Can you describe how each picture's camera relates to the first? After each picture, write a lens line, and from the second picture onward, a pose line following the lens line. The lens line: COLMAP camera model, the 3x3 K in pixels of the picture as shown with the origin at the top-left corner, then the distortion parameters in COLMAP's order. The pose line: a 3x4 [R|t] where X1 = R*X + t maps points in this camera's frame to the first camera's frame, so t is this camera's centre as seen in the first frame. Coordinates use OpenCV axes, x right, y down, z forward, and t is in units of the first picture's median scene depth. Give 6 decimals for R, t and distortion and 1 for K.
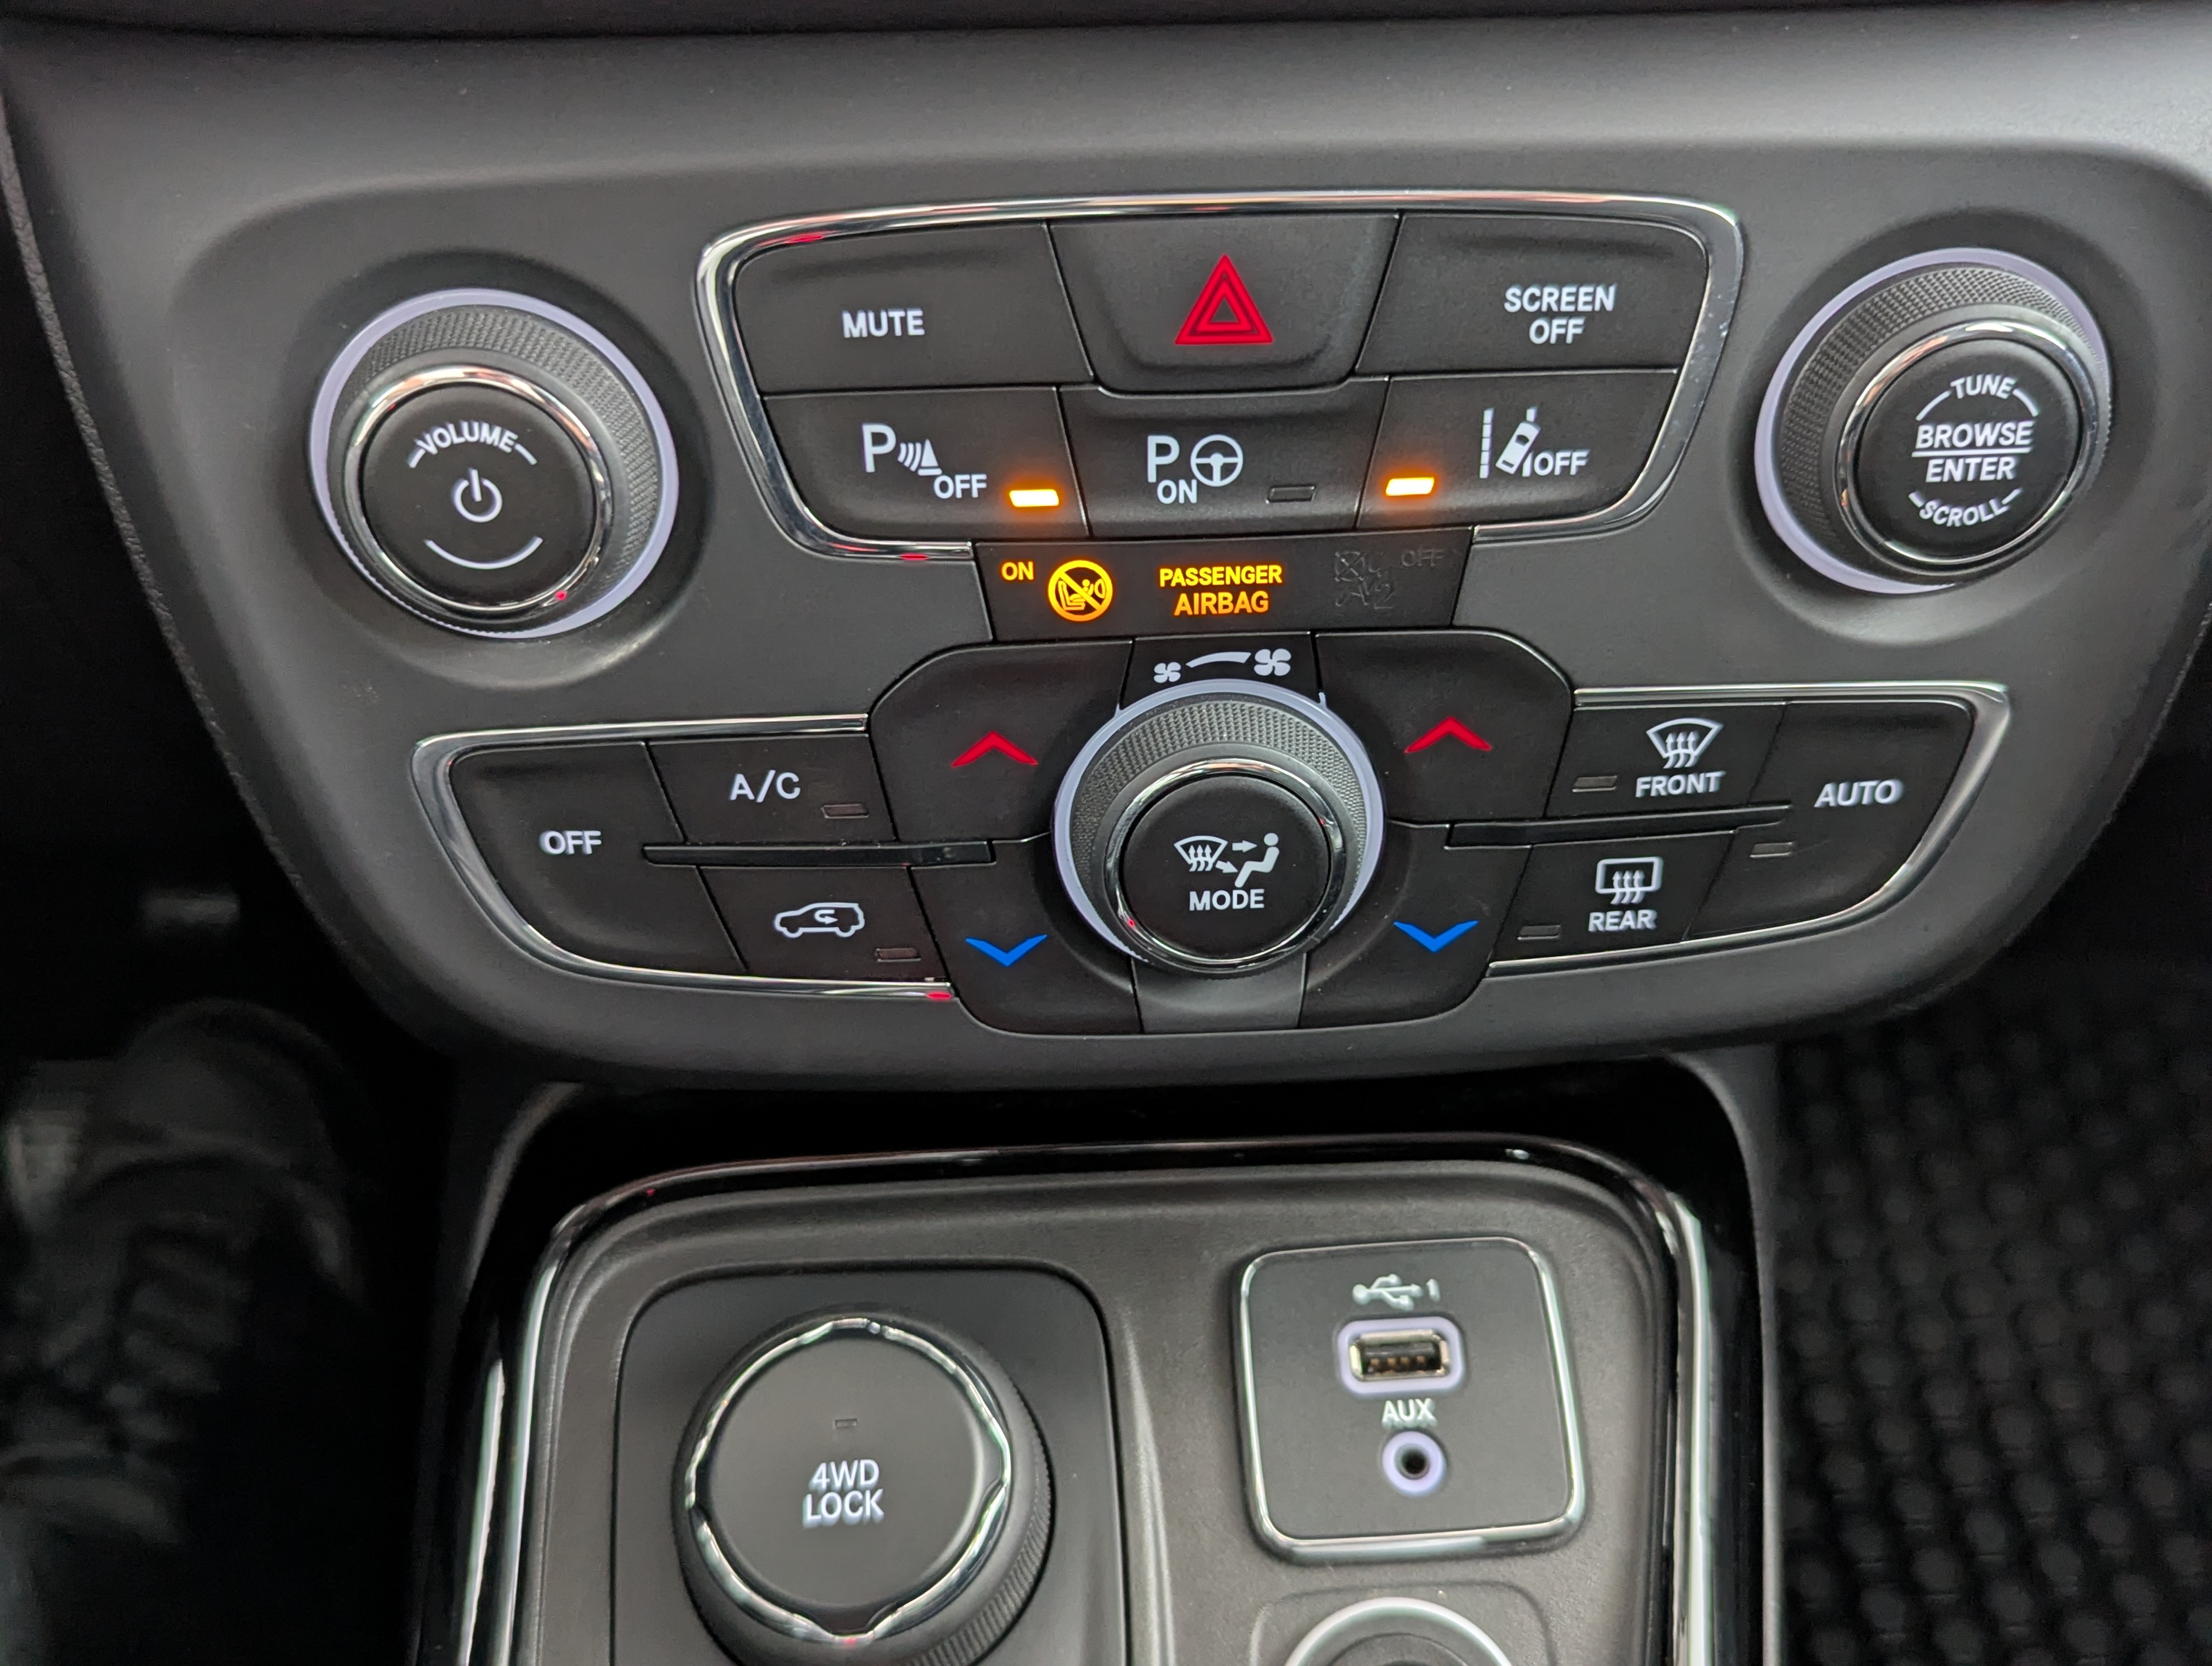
lens RADIAL K [[2137.0, 0, 1101.8], [0, 2137.0, 809.3], [0, 0, 1]] dist [0.016473, 0.000000]
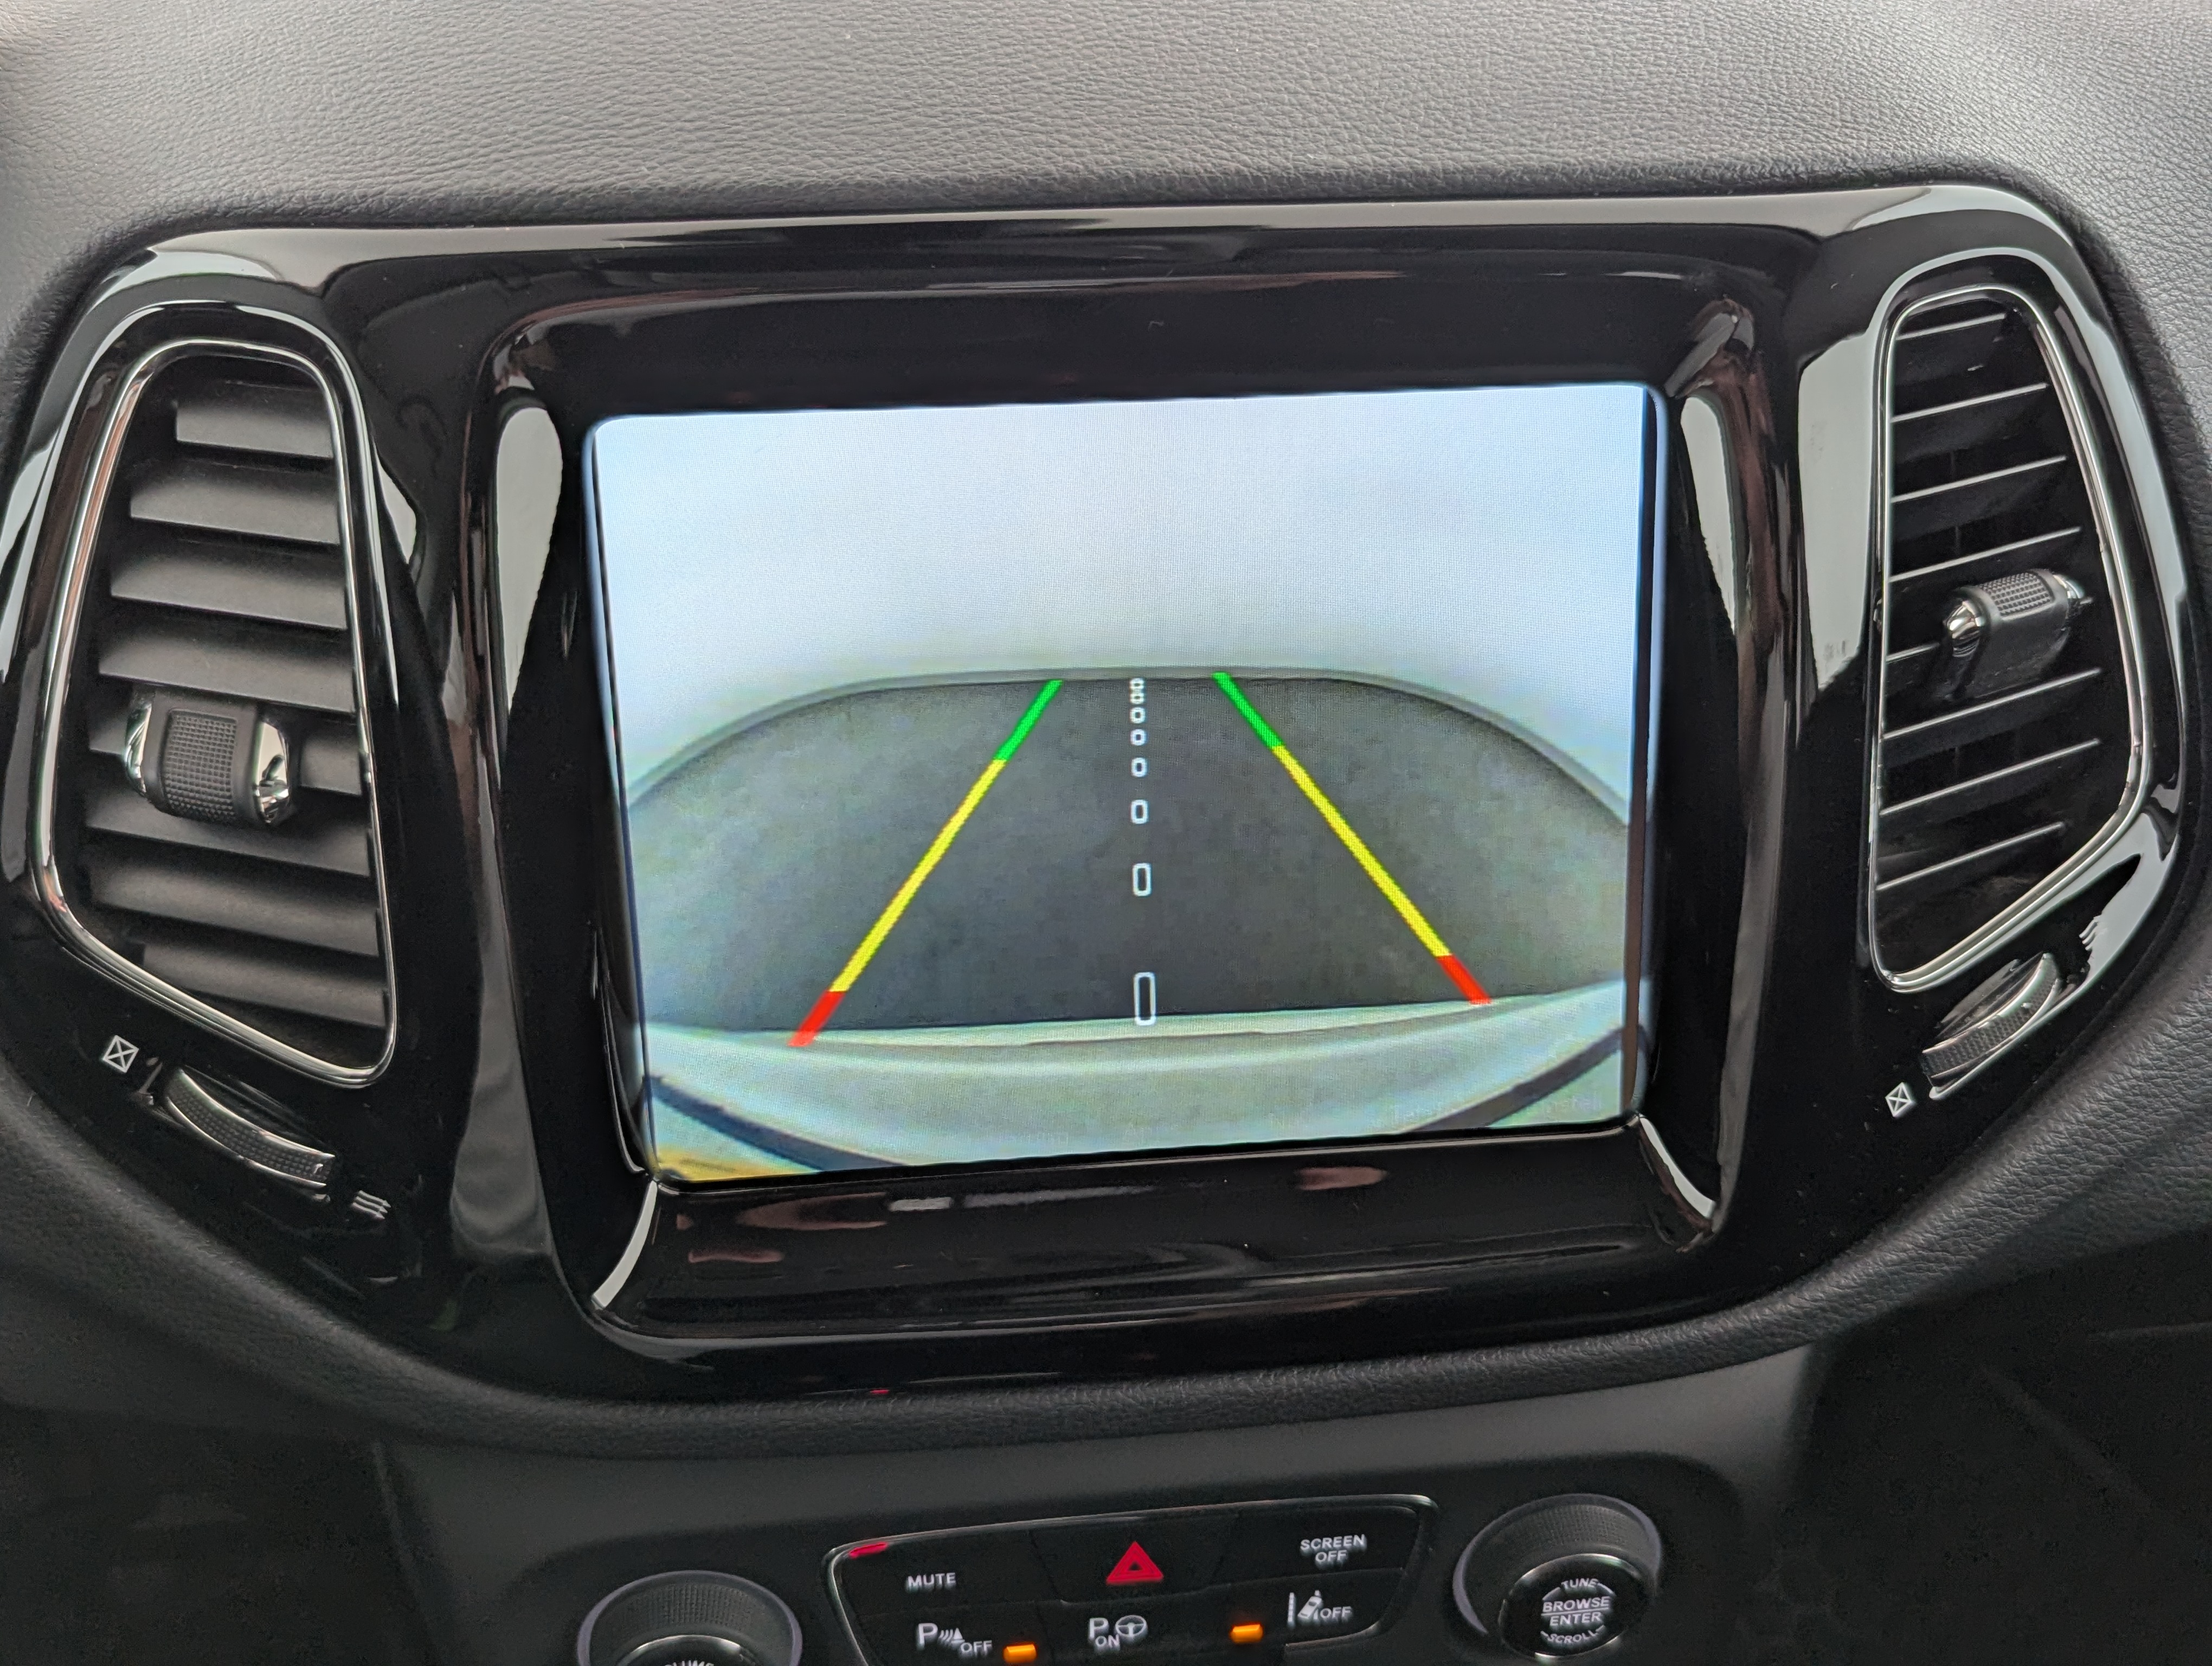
lens RADIAL K [[2137.0, 0, 1107.9], [0, 2137.0, 831.5], [0, 0, 1]] dist [0.016473, 0.000000]
pose [[0.997974, -0.015960, 0.061587, -0.049360], [0.013420, 0.999051, 0.041444, -0.742024], [-0.062190, -0.040533, 0.997241, -0.552882]]
